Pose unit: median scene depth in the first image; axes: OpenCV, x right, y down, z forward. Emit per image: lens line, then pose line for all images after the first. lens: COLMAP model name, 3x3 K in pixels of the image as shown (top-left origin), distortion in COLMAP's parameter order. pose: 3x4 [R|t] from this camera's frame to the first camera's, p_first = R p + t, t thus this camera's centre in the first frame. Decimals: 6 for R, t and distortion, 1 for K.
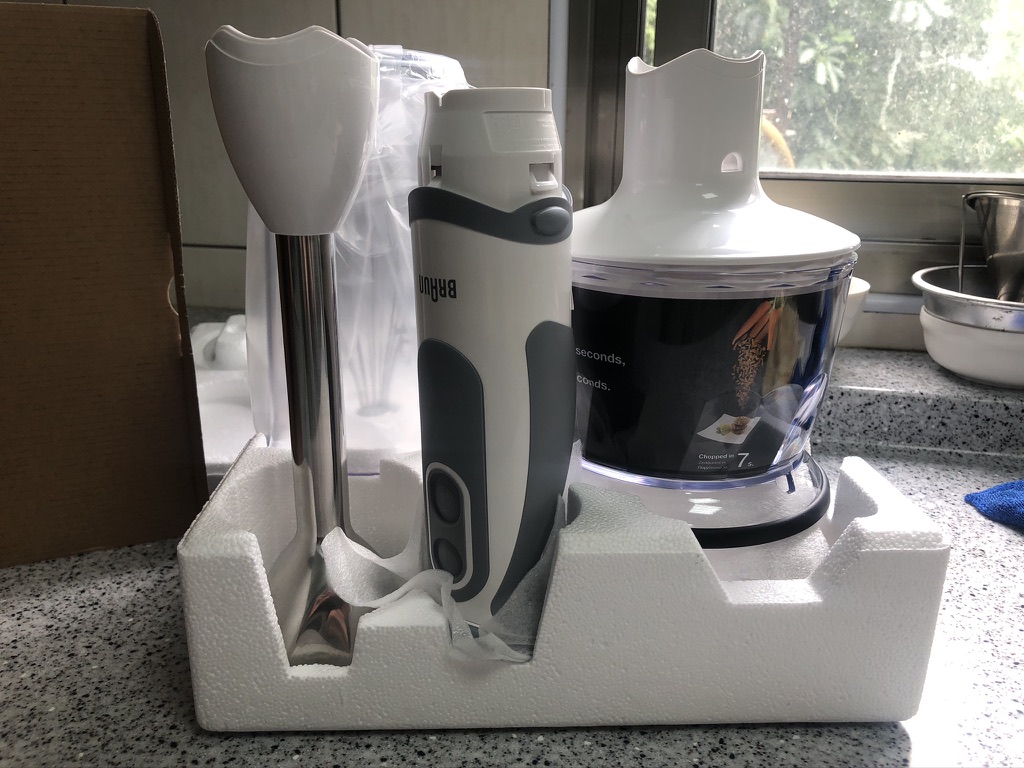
lens RADIAL K [[840.8, 0, 507.1], [0, 840.8, 383.2], [0, 0, 1]] dist [0.008753, -0.002334]
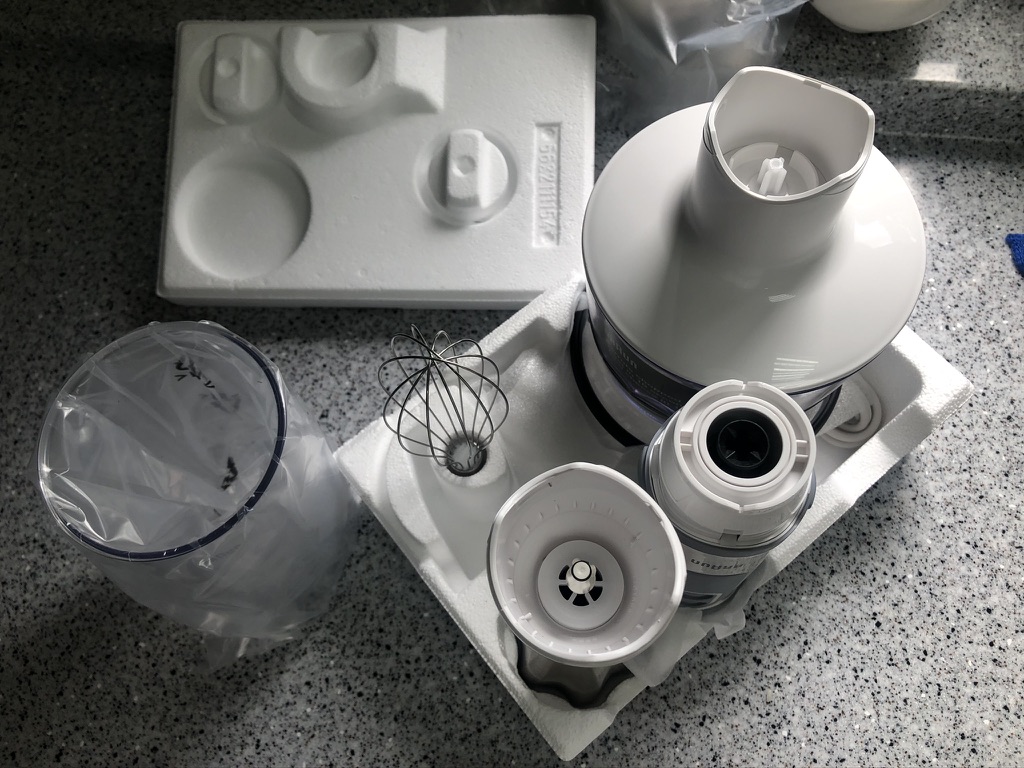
lens RADIAL K [[840.8, 0, 507.1], [0, 840.8, 383.2], [0, 0, 1]] dist [0.008753, -0.002334]
pose [[0.994057, -0.102690, -0.036121, -0.048454], [0.092757, 0.625377, 0.774790, -0.613814], [-0.056974, -0.773536, 0.631186, 0.242405]]
